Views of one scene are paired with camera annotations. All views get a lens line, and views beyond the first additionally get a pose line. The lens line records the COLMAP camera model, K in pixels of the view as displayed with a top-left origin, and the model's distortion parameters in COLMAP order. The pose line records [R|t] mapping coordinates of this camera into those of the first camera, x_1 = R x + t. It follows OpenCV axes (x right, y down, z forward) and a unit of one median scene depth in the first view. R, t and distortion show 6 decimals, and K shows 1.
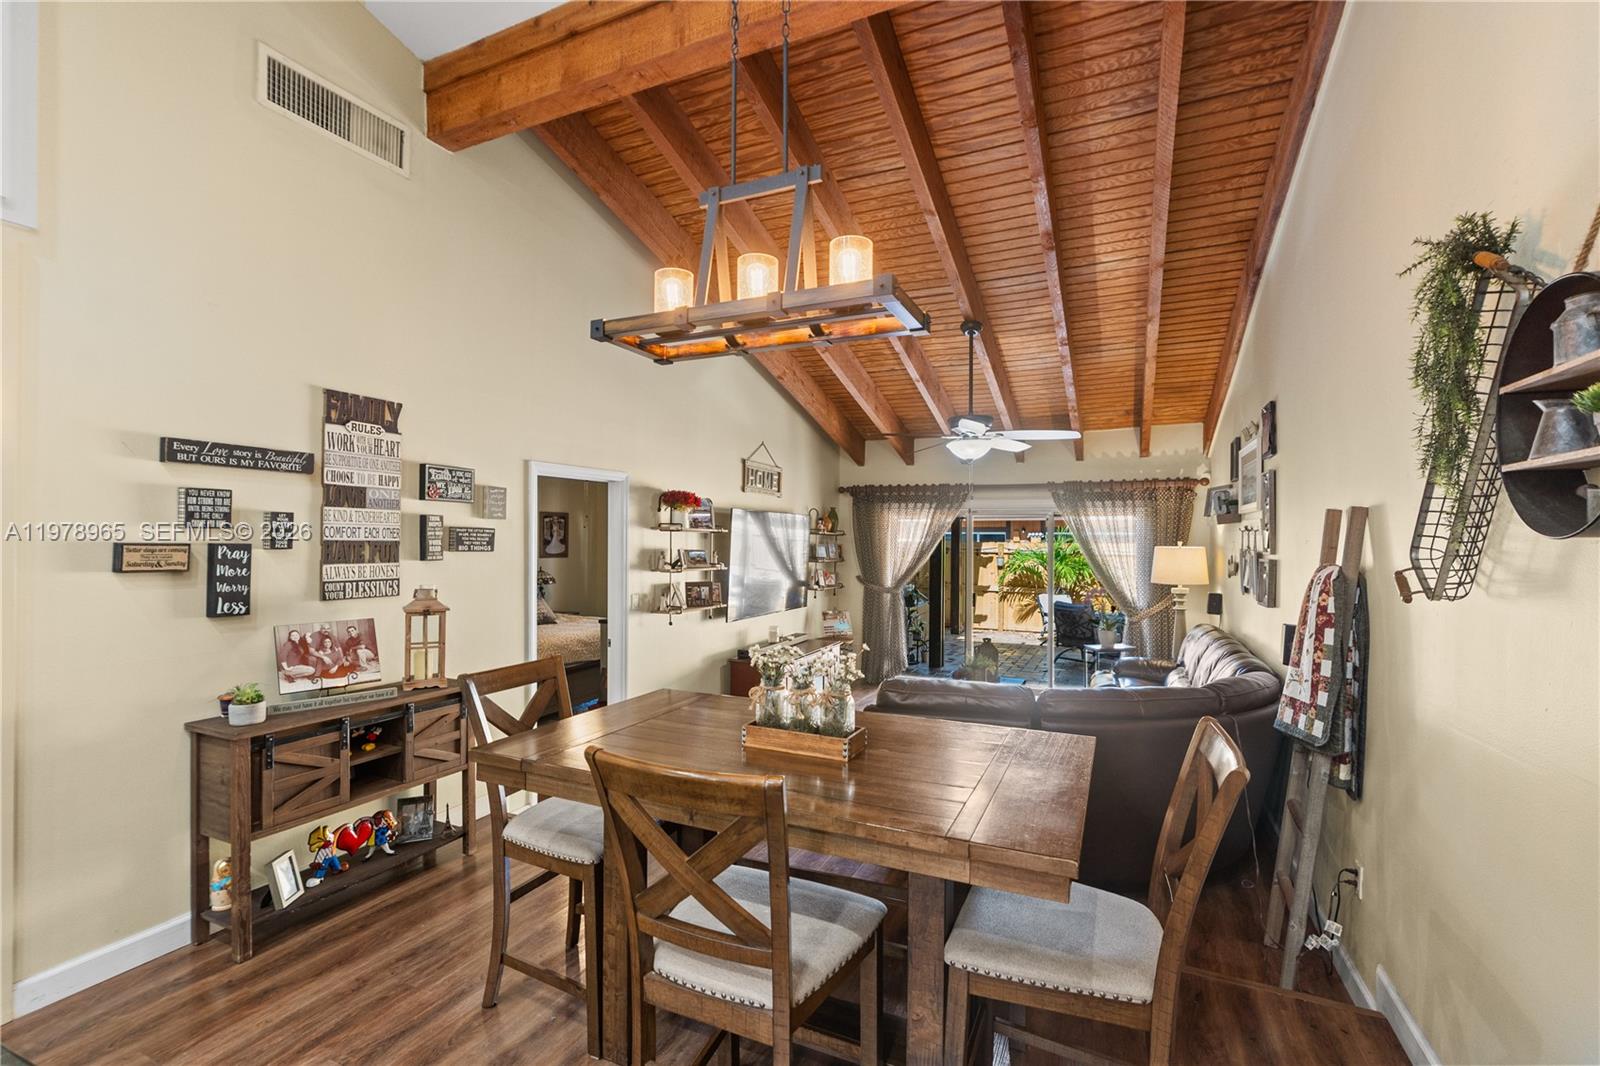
lens RADIAL K [[710.2, 0, 799.2], [0, 710.2, 542.1], [0, 0, 1]] dist [-0.006515, 0.000236]
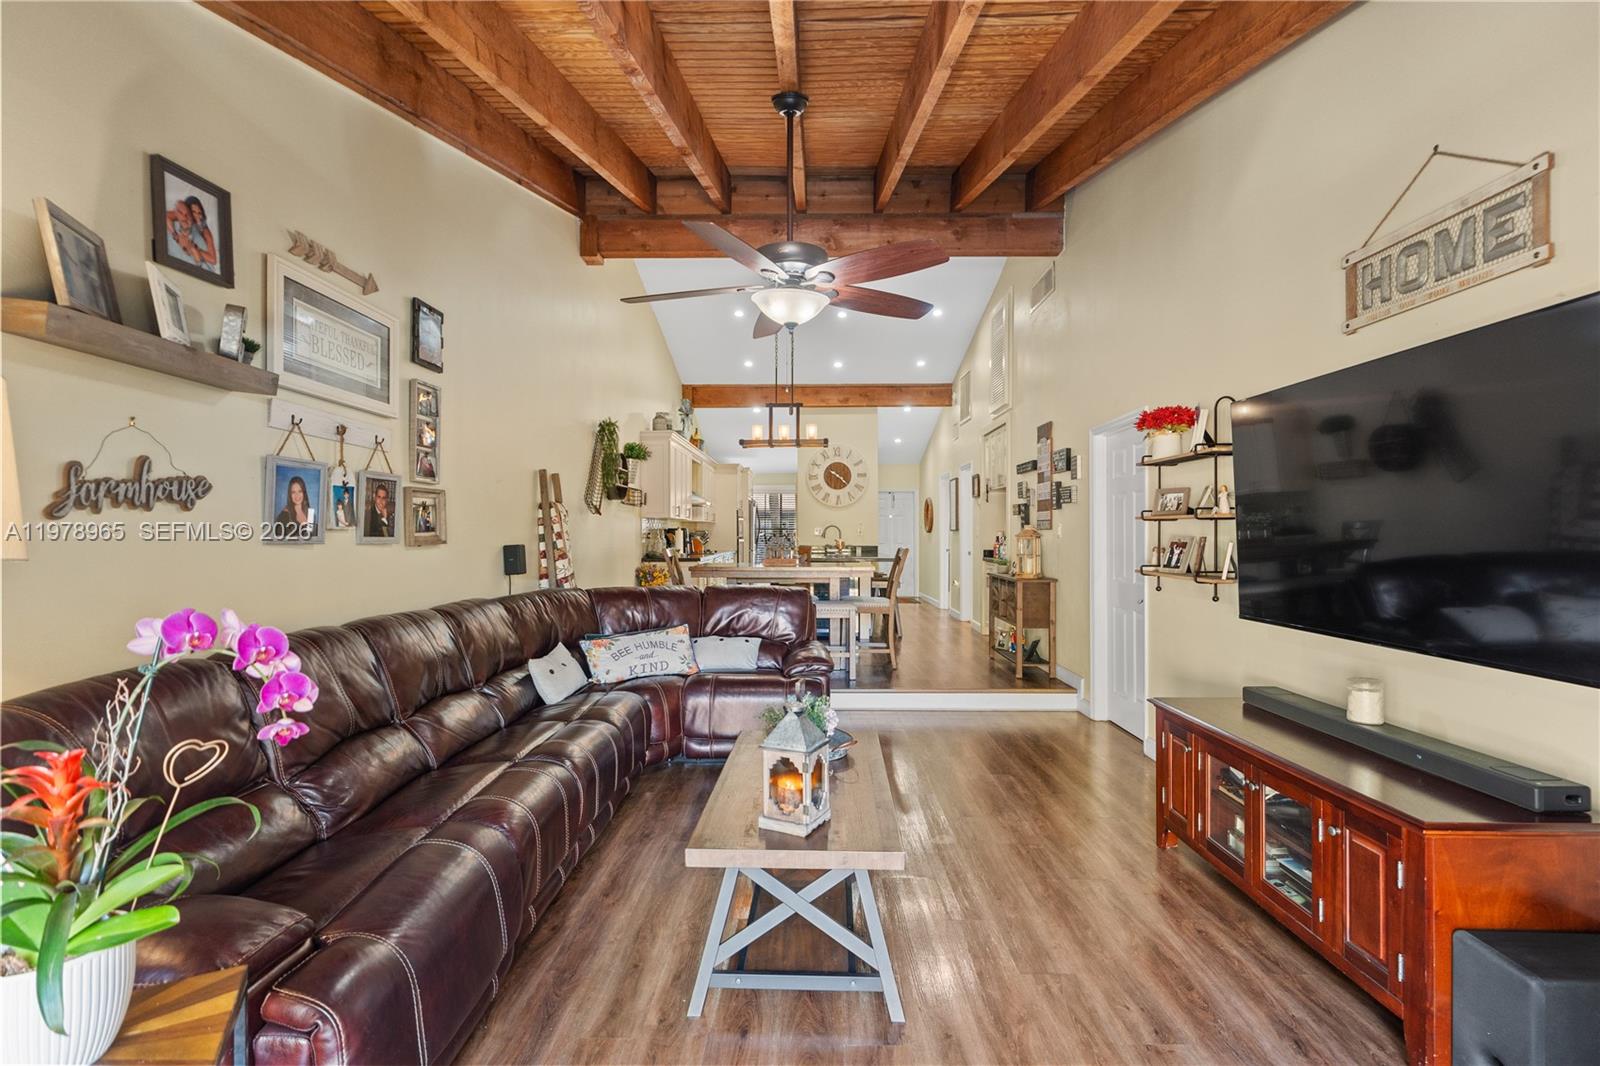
lens RADIAL K [[718.9, 0, 800.0], [0, 718.9, 533.0], [0, 0, 1]] dist [-0.009037, 0.009134]
pose [[-0.916565, -0.007698, -0.399811, 0.398983], [-0.007353, 0.999970, -0.002398, 0.051269], [0.399818, 0.000742, -0.916594, 1.311845]]
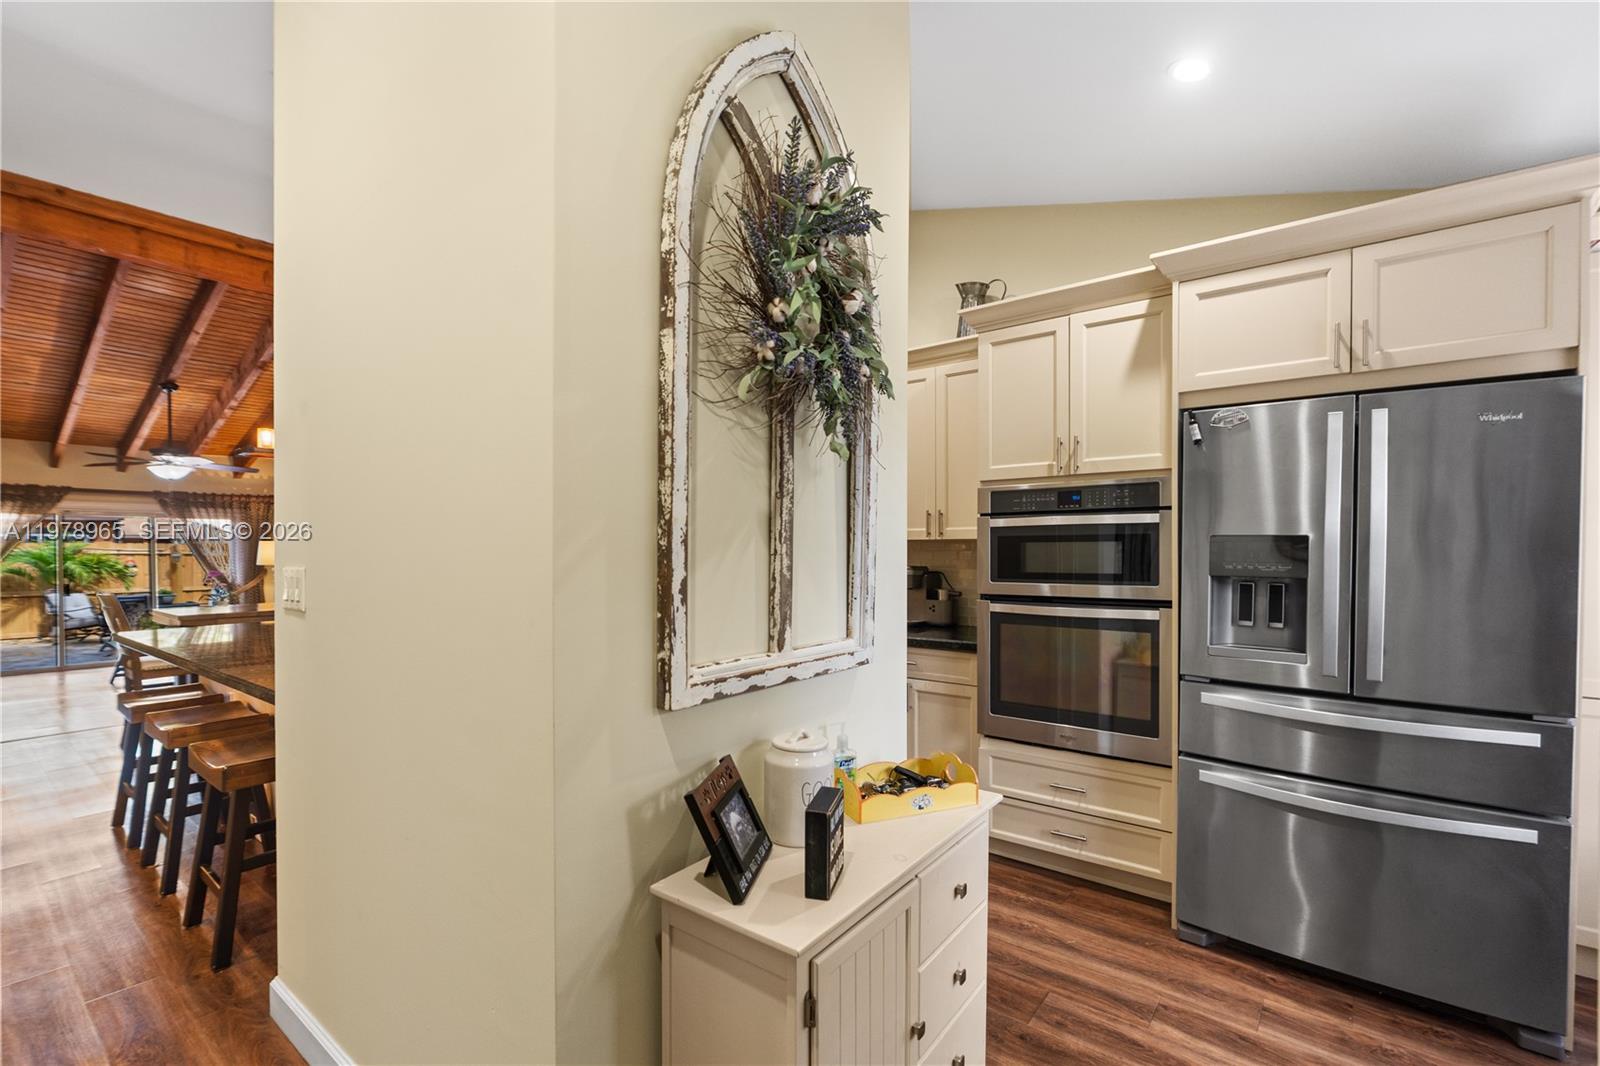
lens RADIAL K [[711.5, 0, 798.0], [0, 711.5, 556.2], [0, 0, 1]] dist [-0.009927, 0.003311]
pose [[0.242800, -0.017958, 0.969910, -0.709764], [0.006858, 0.999835, 0.016796, 0.021519], [-0.970052, 0.002574, 0.242883, -0.490389]]
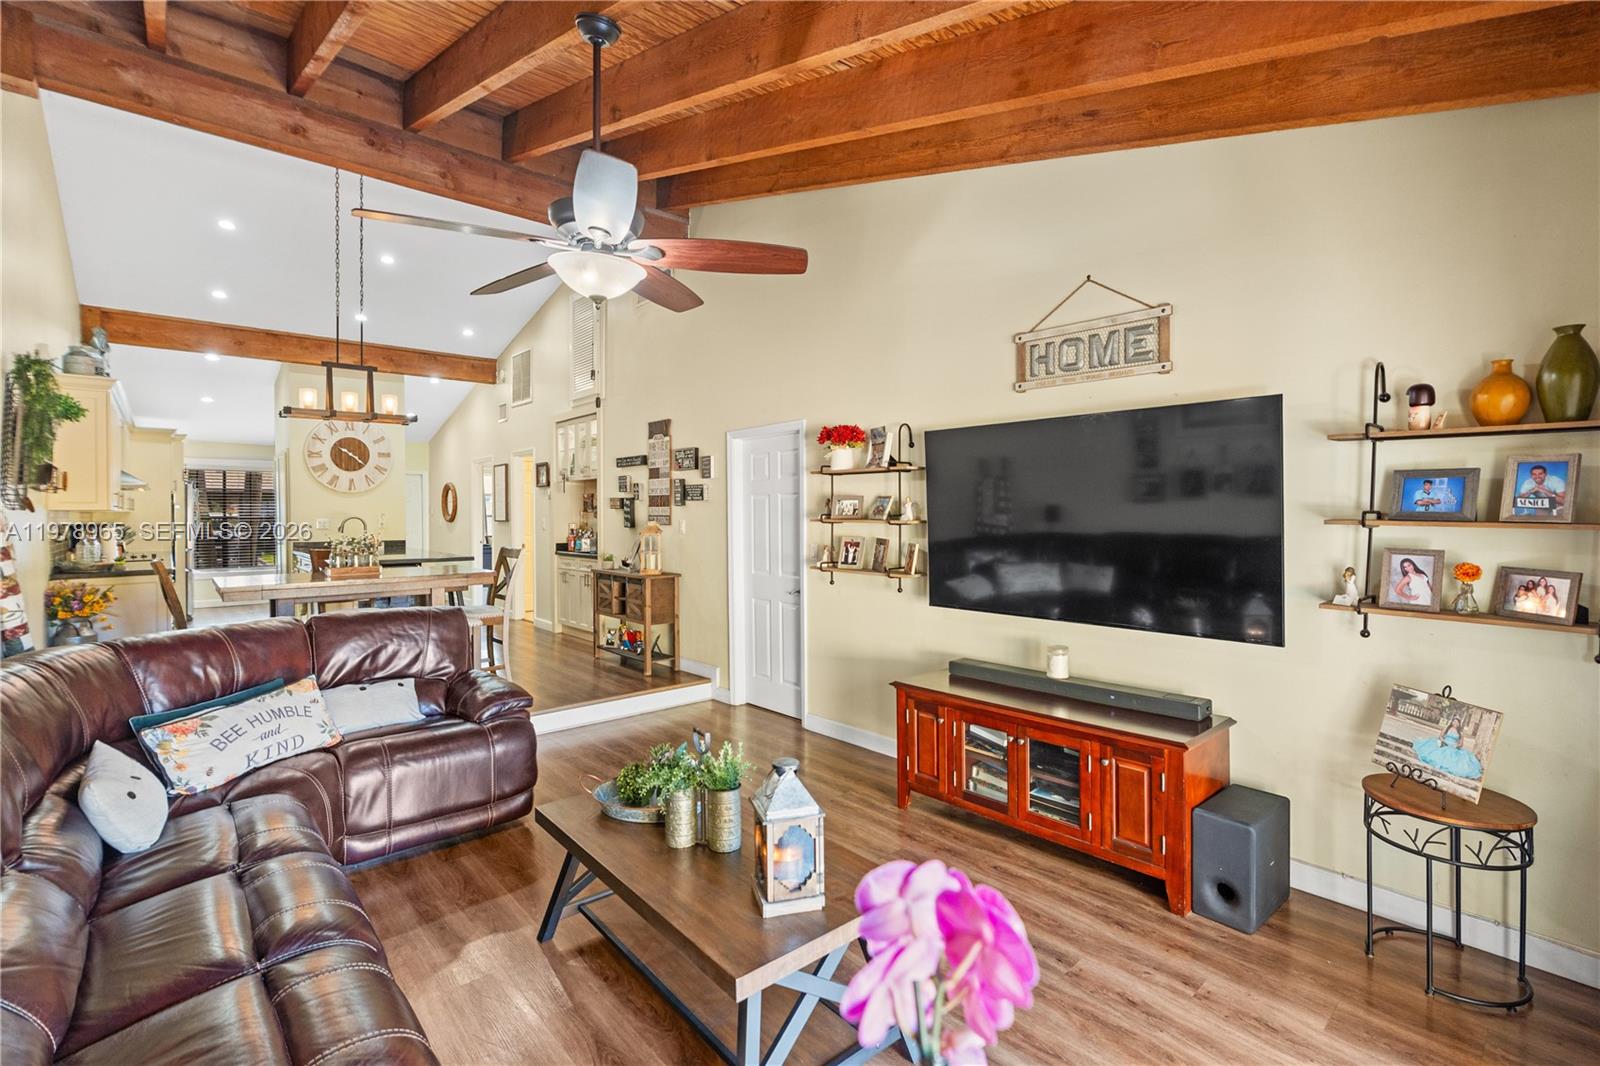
lens RADIAL K [[718.7, 0, 792.4], [0, 718.7, 513.8], [0, 0, 1]] dist [-0.003965, 0.000328]
pose [[-0.411443, -0.004289, -0.911425, 0.537785], [-0.000728, 0.999990, -0.004376, 0.029993], [0.911435, -0.001137, -0.411442, 1.117976]]
